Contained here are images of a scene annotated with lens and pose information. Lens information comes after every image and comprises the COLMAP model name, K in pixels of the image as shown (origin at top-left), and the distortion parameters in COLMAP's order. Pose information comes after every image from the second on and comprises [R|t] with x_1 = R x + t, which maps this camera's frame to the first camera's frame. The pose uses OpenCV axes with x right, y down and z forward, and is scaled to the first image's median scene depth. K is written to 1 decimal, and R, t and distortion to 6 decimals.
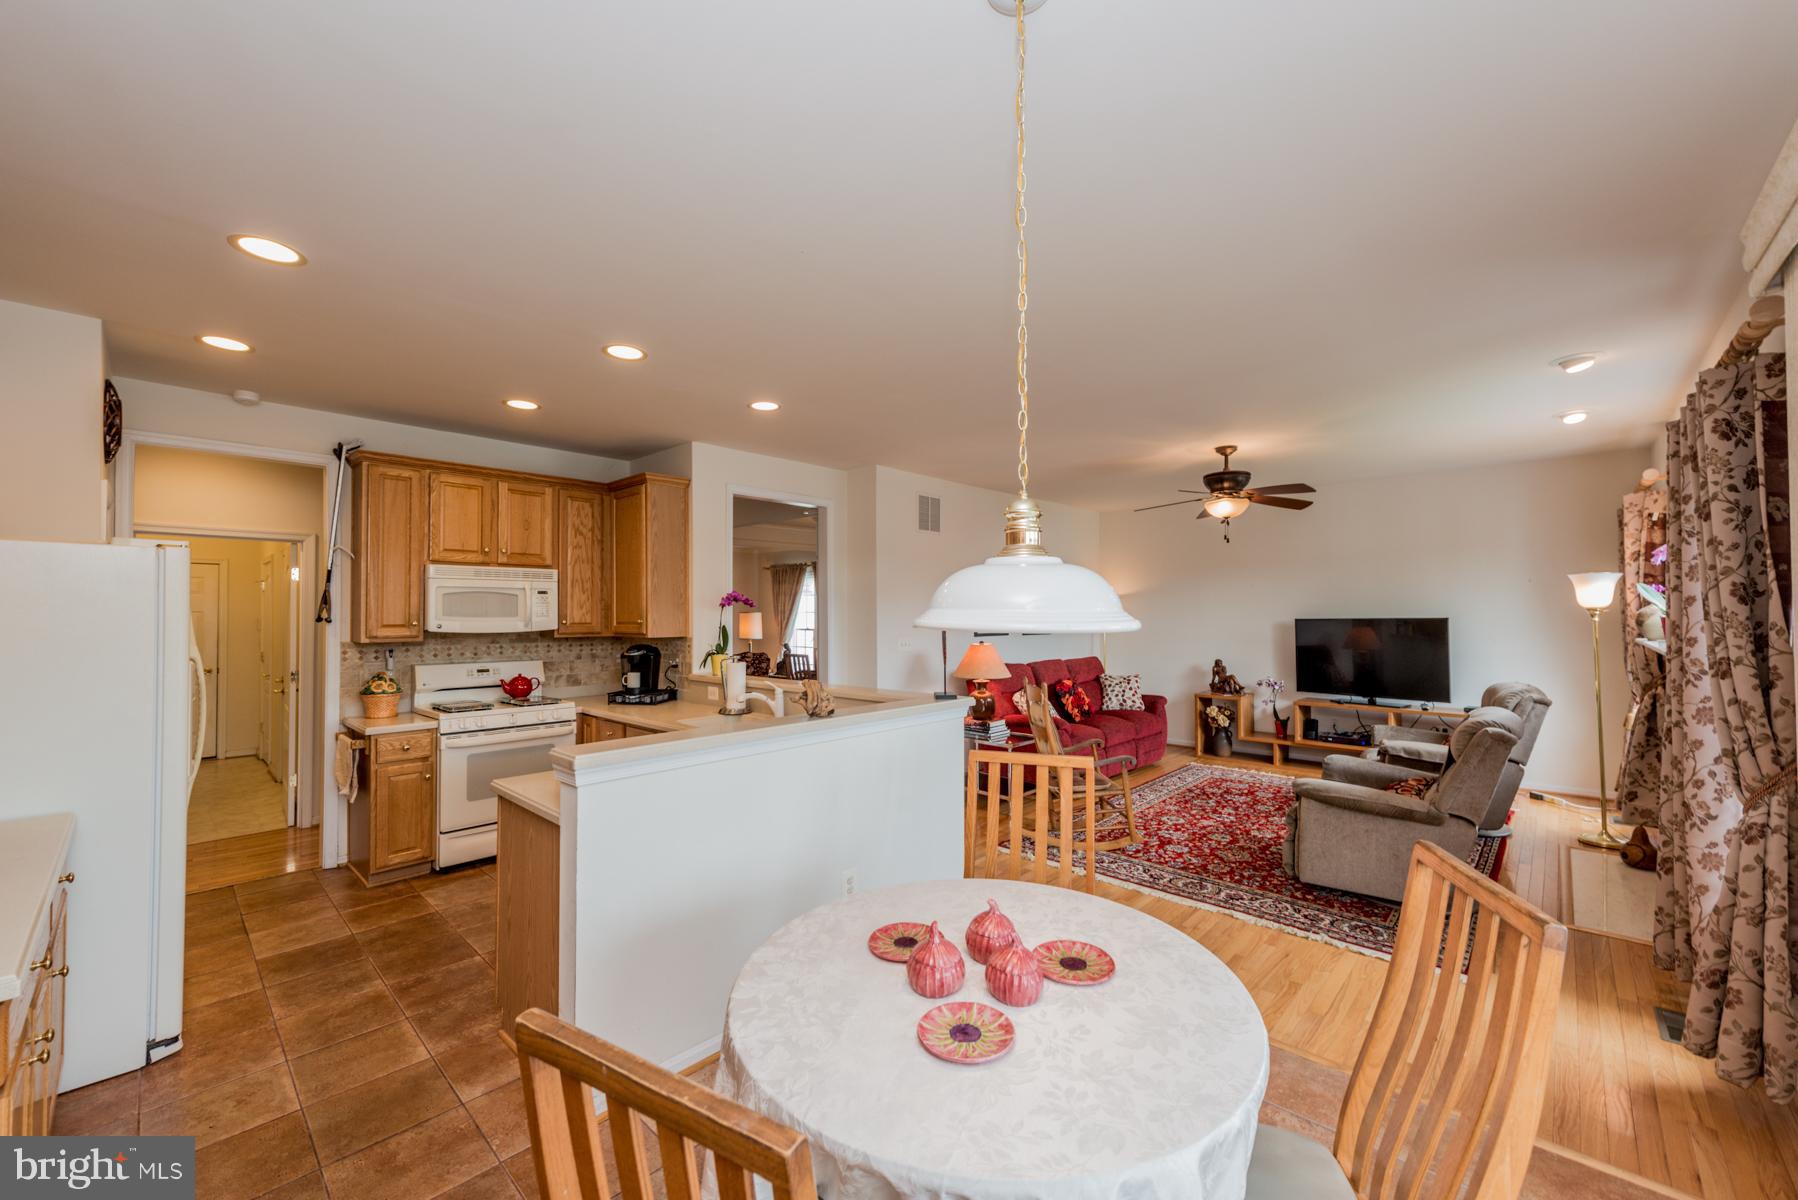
lens RADIAL K [[703.9, 0, 899.0], [0, 703.9, 600.0], [0, 0, 1]] dist [0.021429, 0.000063]
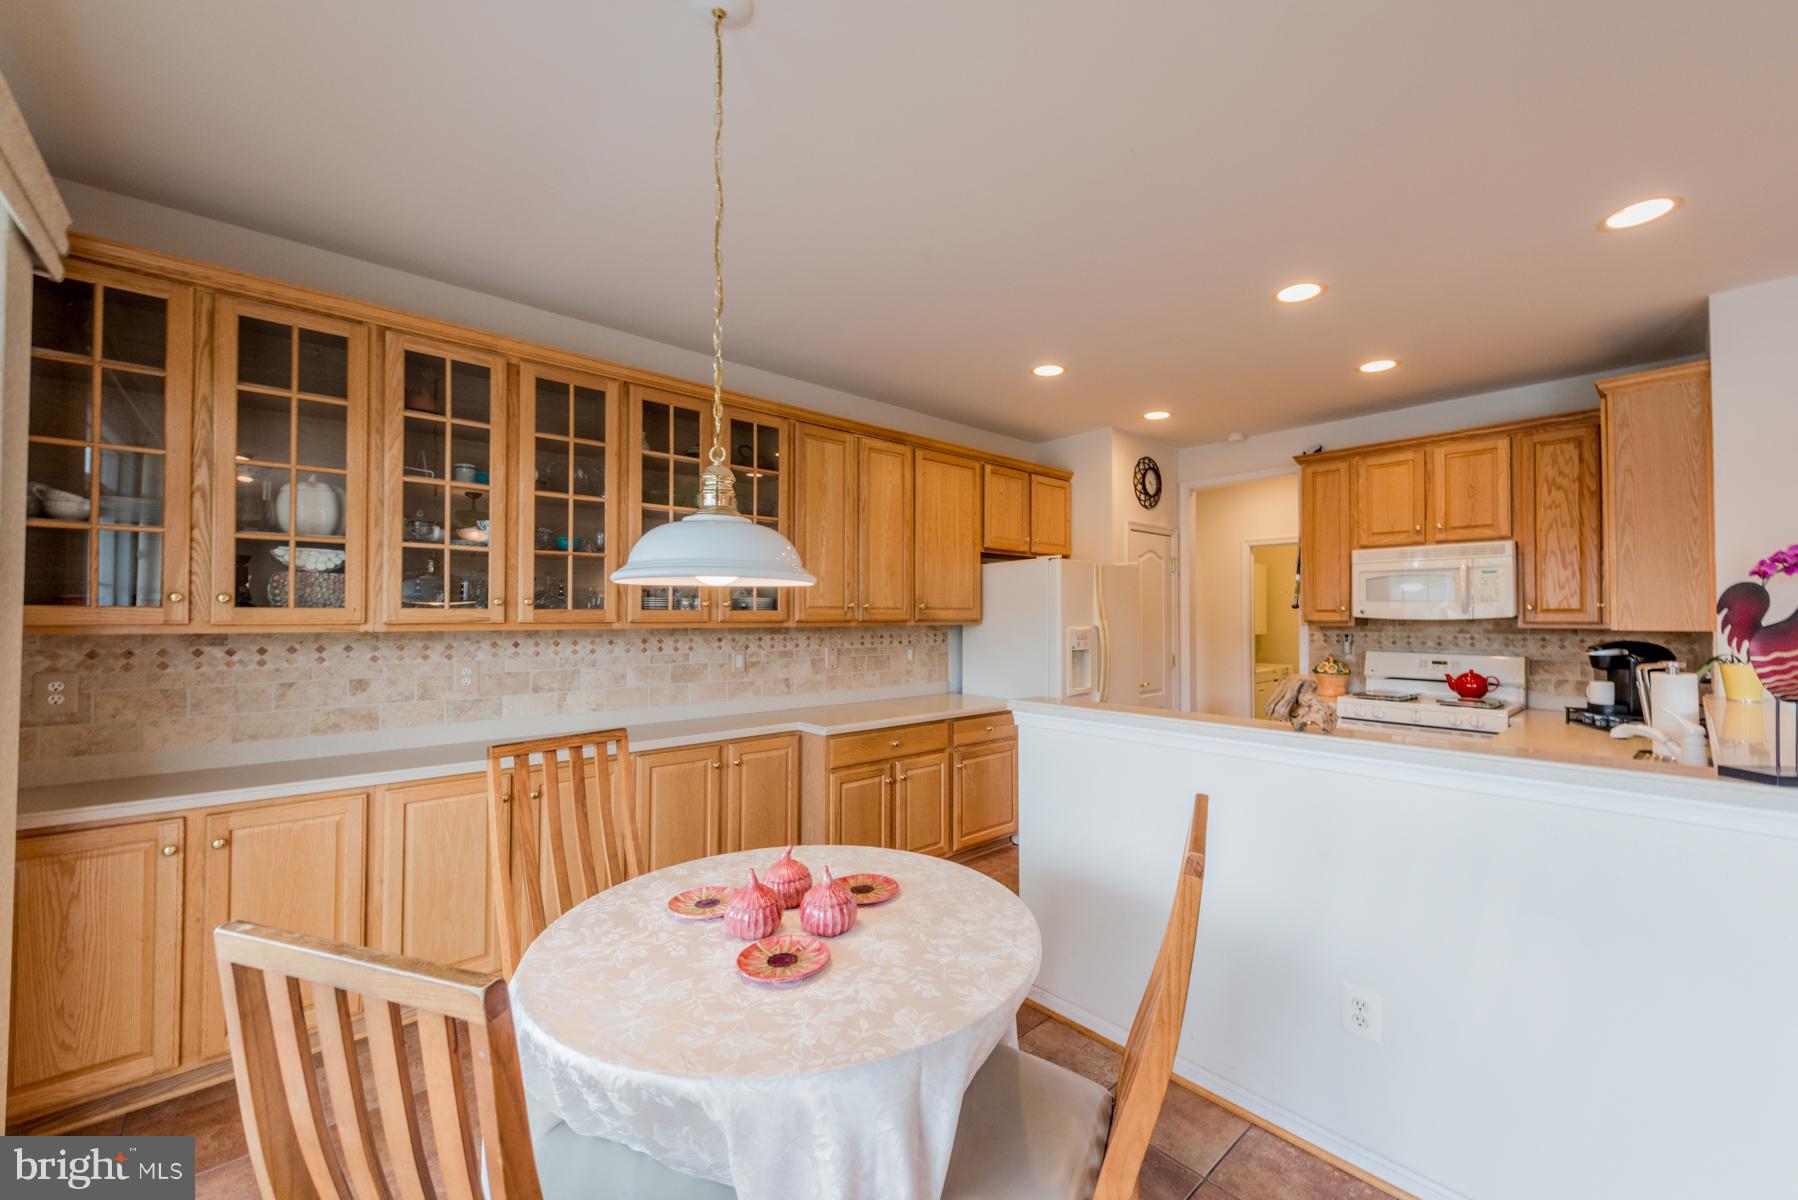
lens RADIAL K [[703.9, 0, 899.0], [0, 703.9, 600.0], [0, 0, 1]] dist [0.021429, 0.000063]
pose [[-0.082925, -0.019898, -0.996357, 0.364382], [0.019463, 0.999578, -0.021582, 0.026968], [0.996366, -0.021182, -0.082503, 0.395176]]
